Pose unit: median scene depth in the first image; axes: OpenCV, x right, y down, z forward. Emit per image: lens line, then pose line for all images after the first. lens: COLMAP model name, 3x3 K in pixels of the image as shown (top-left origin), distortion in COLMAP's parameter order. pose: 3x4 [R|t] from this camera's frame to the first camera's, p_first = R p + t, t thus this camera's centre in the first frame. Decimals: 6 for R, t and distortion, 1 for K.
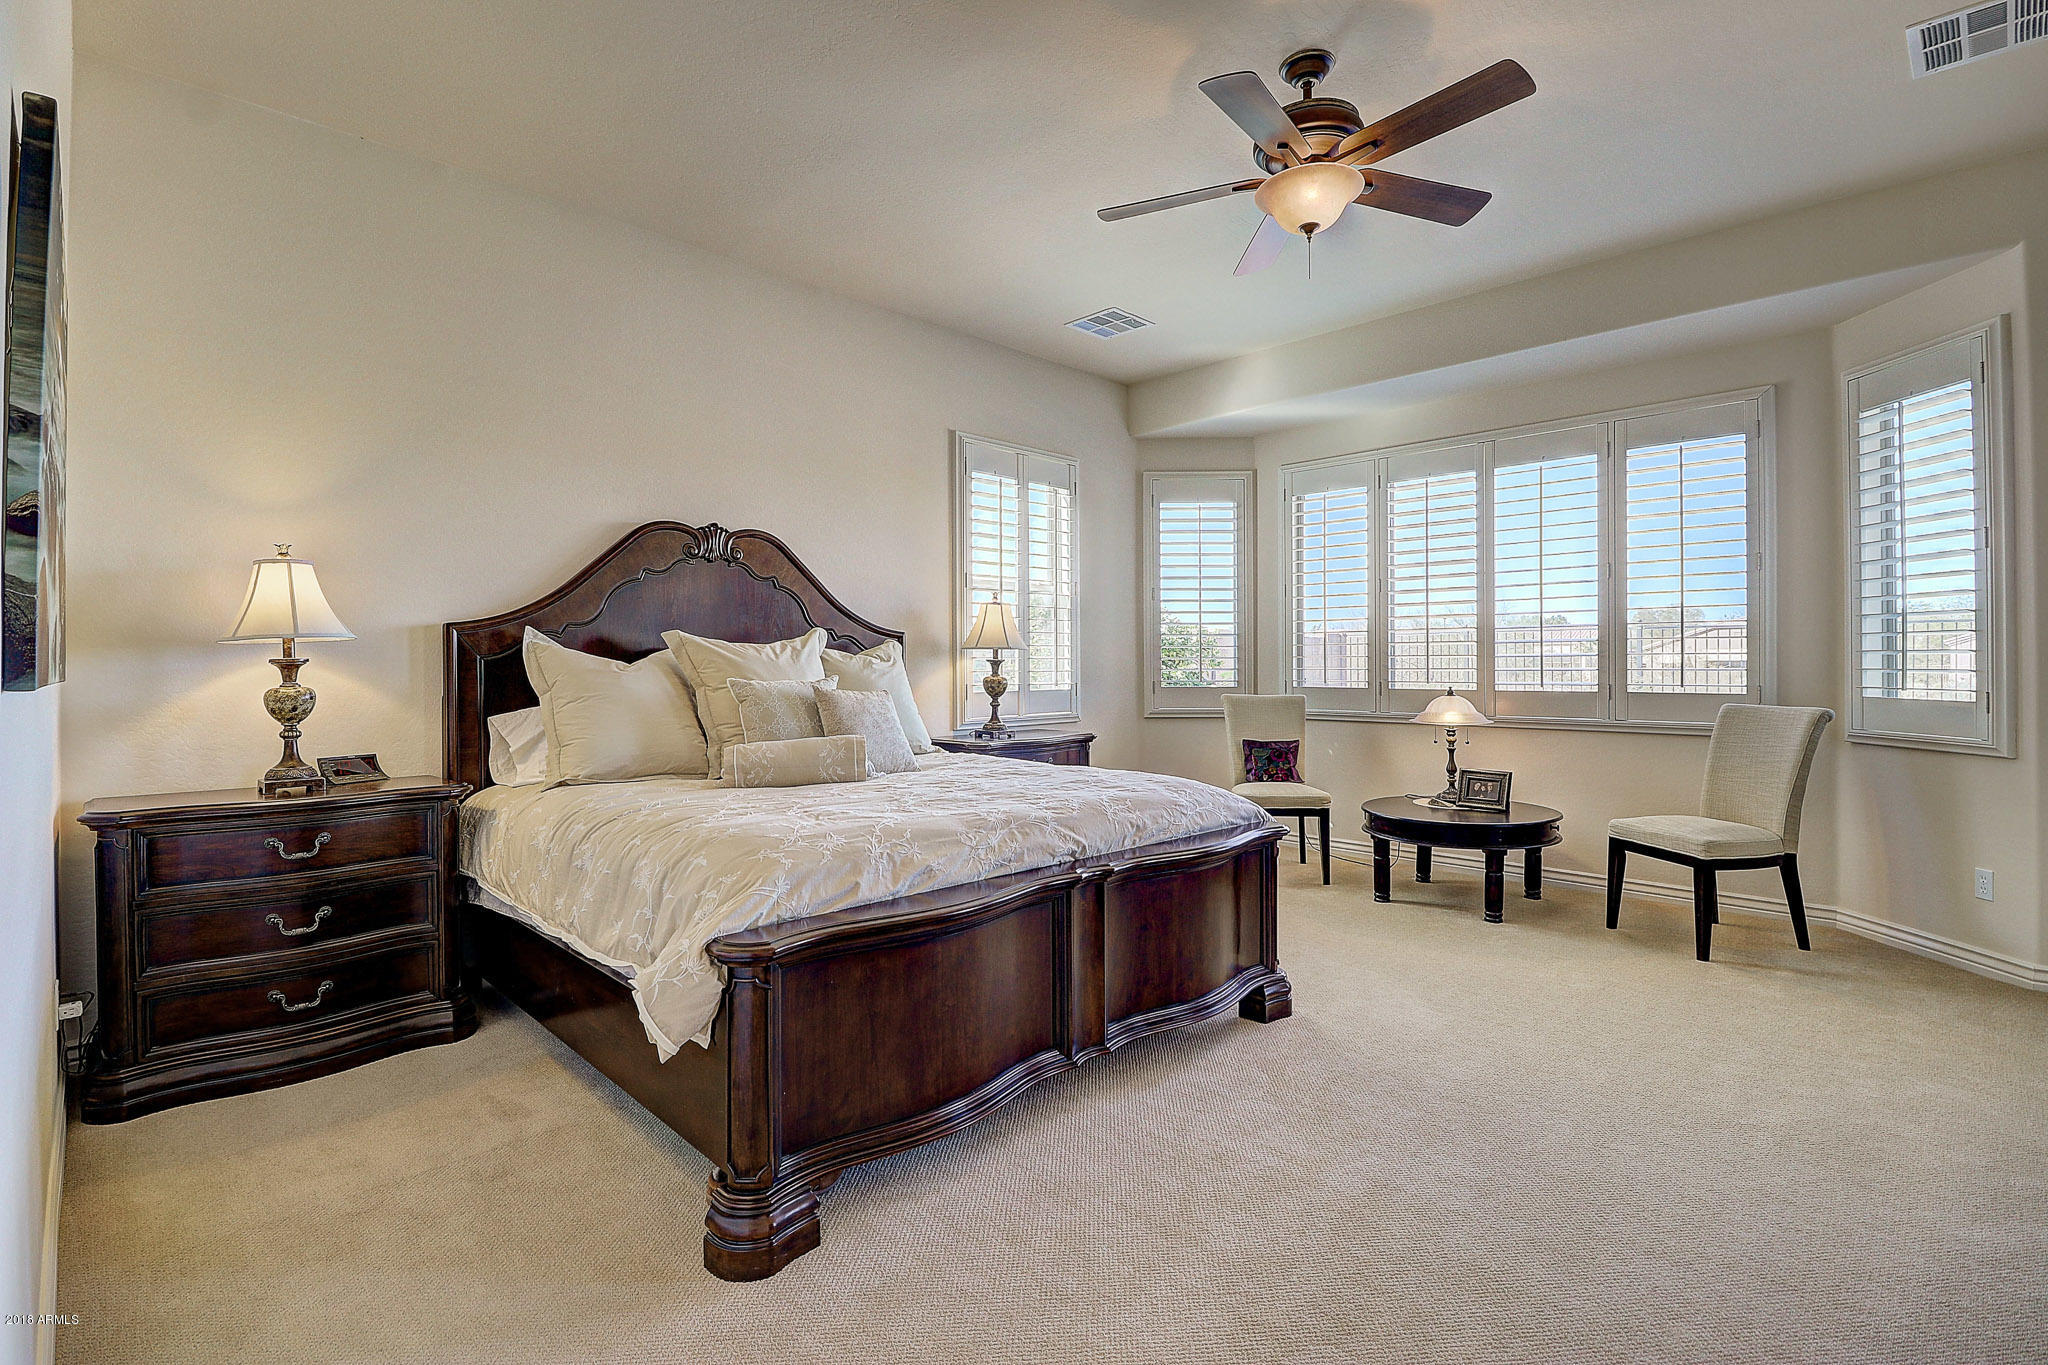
lens RADIAL K [[944.7, 0, 1030.3], [0, 944.7, 650.3], [0, 0, 1]] dist [-0.022082, -0.000632]
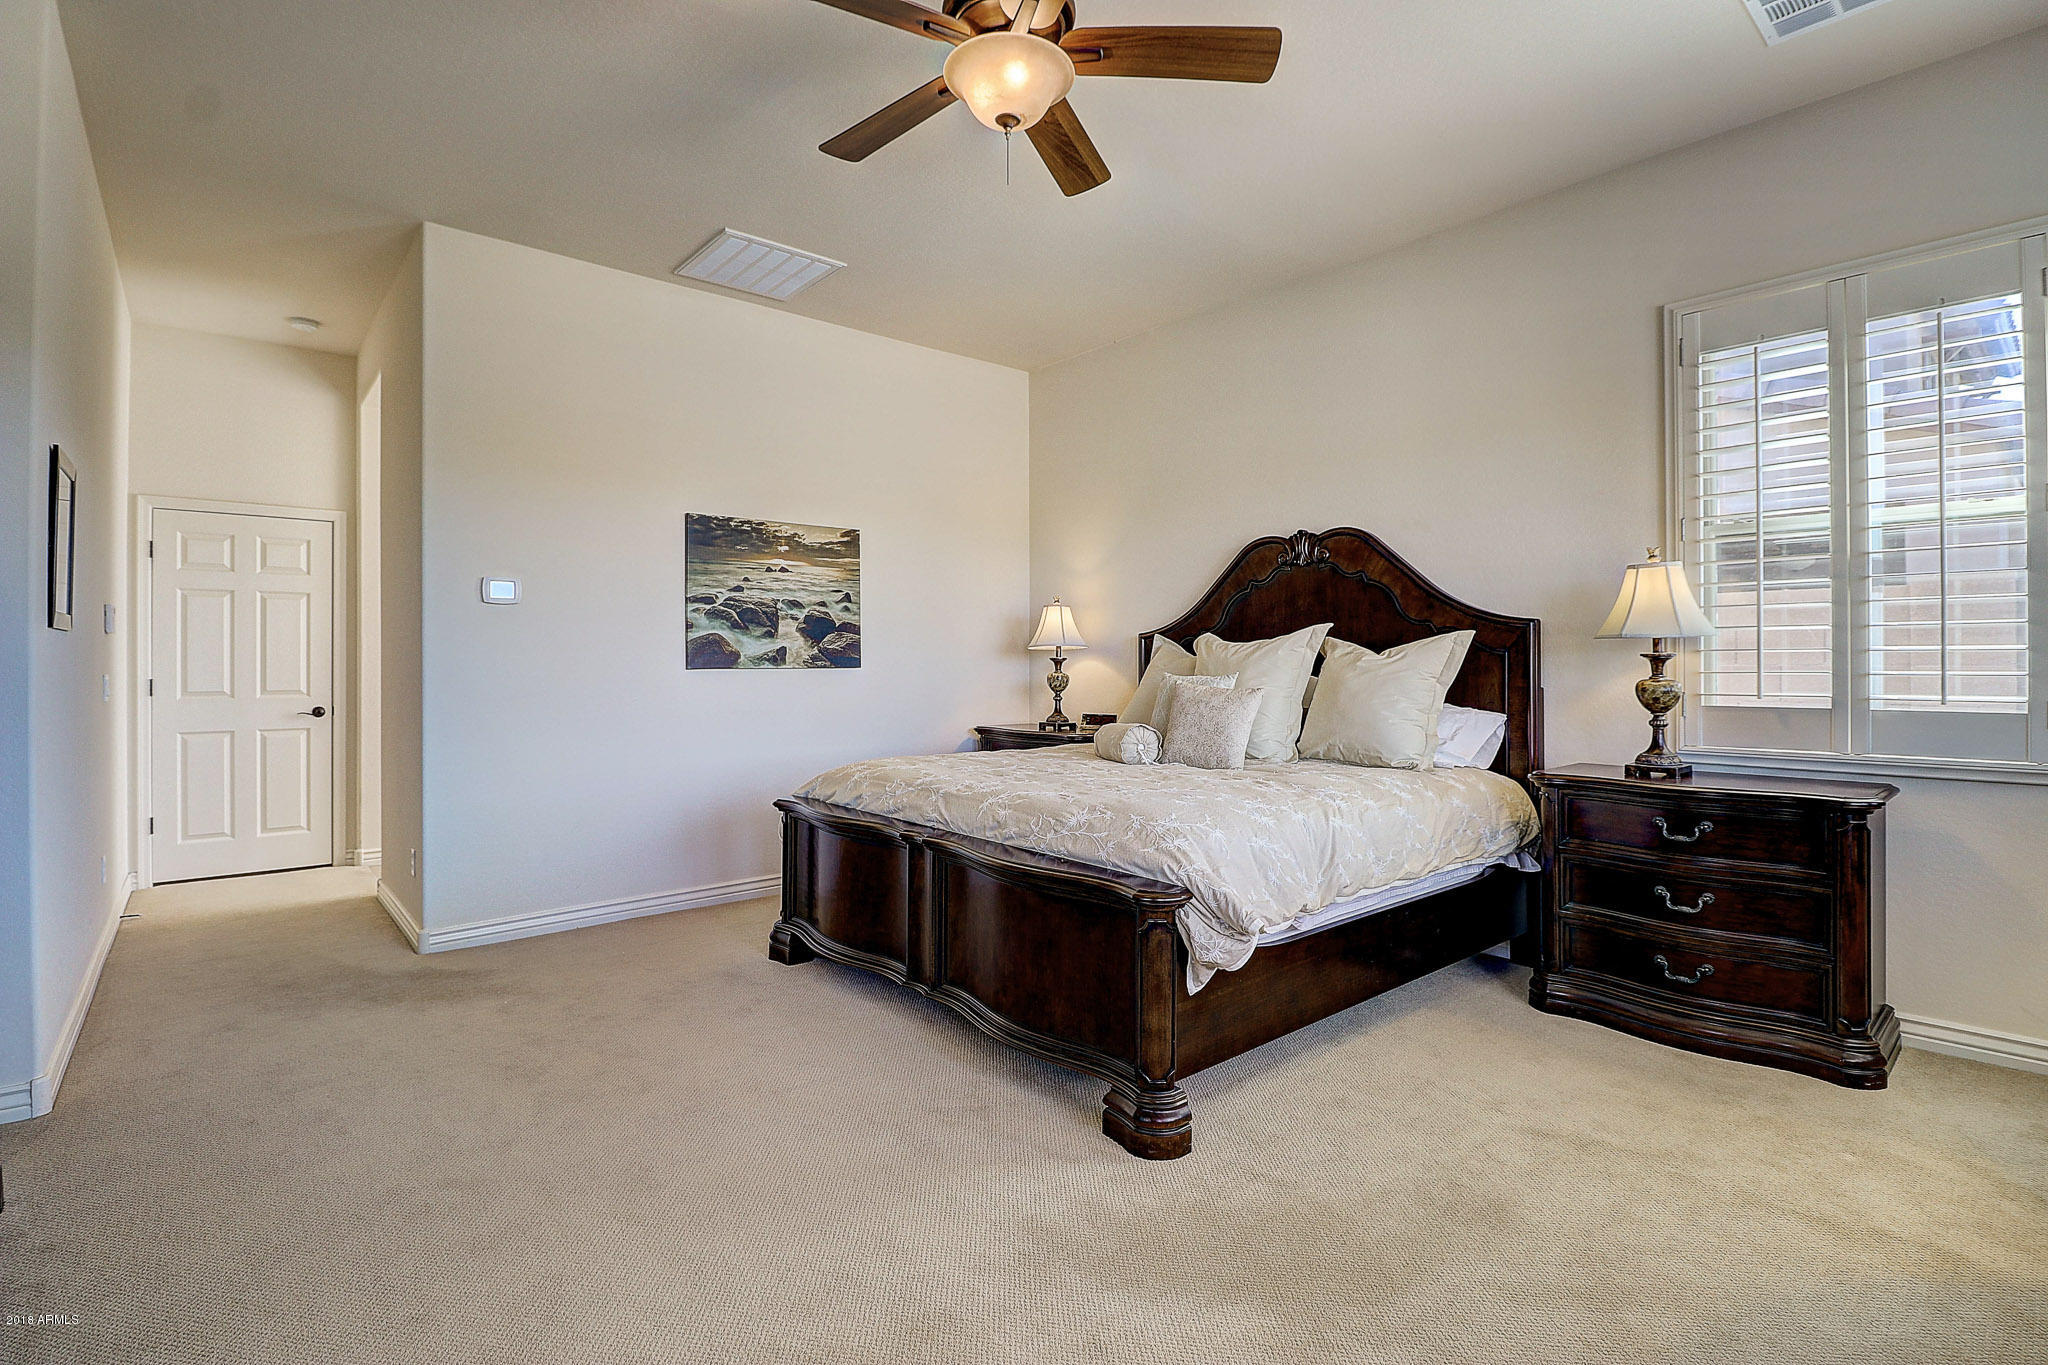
lens RADIAL K [[944.7, 0, 1022.7], [0, 944.7, 671.1], [0, 0, 1]] dist [-0.022082, -0.000632]
pose [[-0.068856, 0.013797, -0.997531, 0.785474], [0.016460, 0.999784, 0.012692, 0.007509], [0.997491, -0.015546, -0.069068, 0.768657]]
